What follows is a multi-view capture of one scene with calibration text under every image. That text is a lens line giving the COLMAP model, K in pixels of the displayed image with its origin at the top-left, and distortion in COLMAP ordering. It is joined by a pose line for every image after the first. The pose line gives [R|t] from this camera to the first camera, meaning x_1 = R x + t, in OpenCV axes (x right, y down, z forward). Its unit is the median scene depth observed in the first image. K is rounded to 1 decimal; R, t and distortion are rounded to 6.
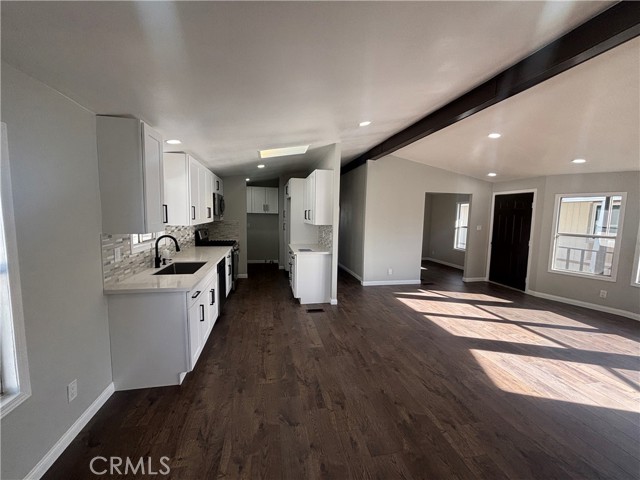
lens RADIAL K [[258.2, 0, 318.9], [0, 258.2, 240.4], [0, 0, 1]] dist [0.000279, 0.000835]
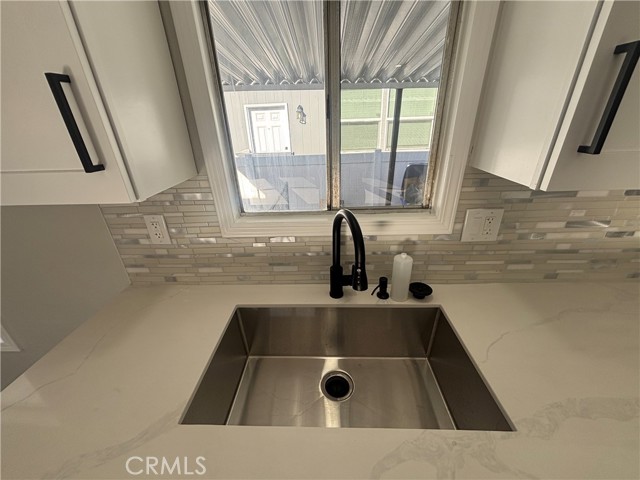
lens RADIAL K [[258.2, 0, 318.9], [0, 258.2, 240.4], [0, 0, 1]] dist [0.000279, 0.000835]
pose [[-0.229702, 0.404342, -0.885294, -0.202120], [-0.071384, 0.900166, 0.429656, -0.058685], [0.970640, 0.161888, -0.177906, 0.596993]]
